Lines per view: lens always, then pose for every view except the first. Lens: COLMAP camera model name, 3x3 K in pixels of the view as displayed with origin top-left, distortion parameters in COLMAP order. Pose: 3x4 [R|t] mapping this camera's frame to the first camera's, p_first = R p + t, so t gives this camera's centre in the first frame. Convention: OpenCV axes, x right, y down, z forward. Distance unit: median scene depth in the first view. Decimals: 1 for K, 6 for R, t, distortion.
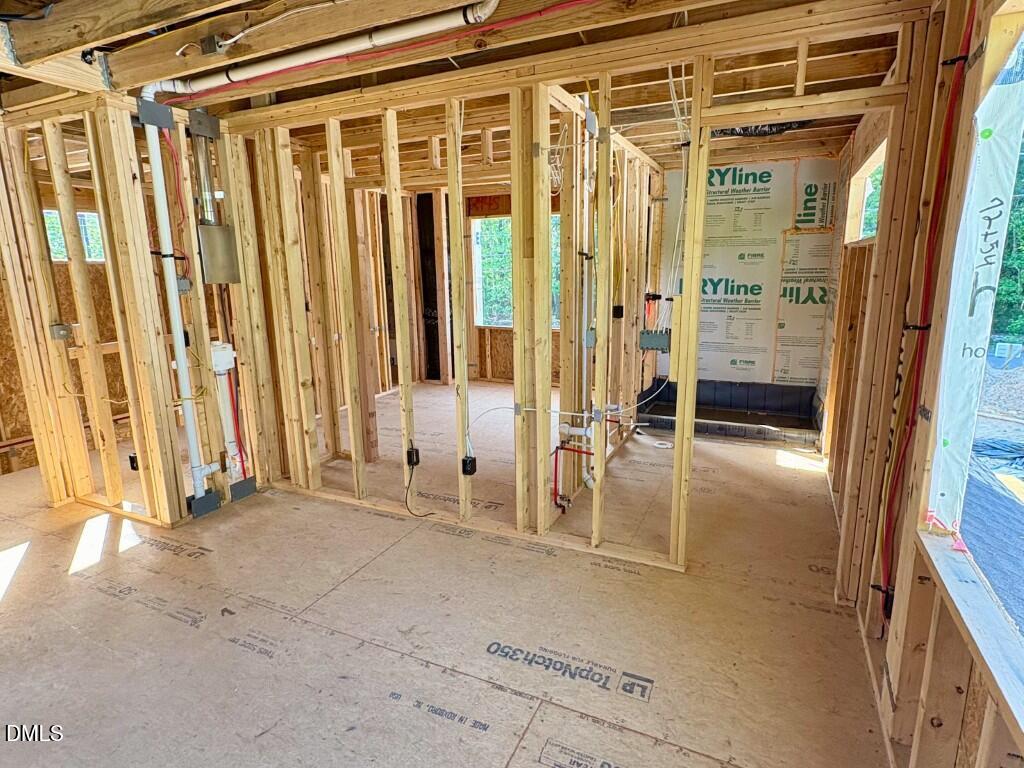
lens RADIAL K [[539.4, 0, 513.6], [0, 539.4, 381.6], [0, 0, 1]] dist [0.005410, 0.002159]
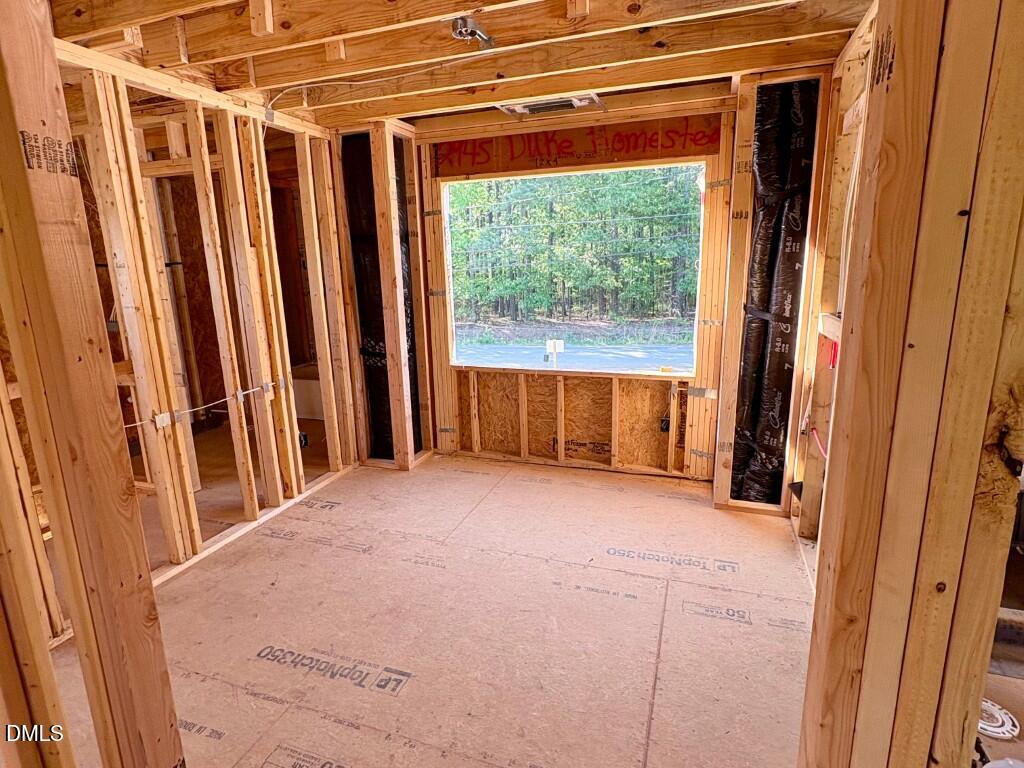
lens RADIAL K [[539.4, 0, 513.4], [0, 539.4, 383.4], [0, 0, 1]] dist [0.005410, 0.002159]
pose [[0.995451, -0.029585, 0.090562, -0.059124], [0.029155, 0.999556, 0.006070, -0.088438], [-0.090702, -0.003402, 0.995872, 0.419364]]
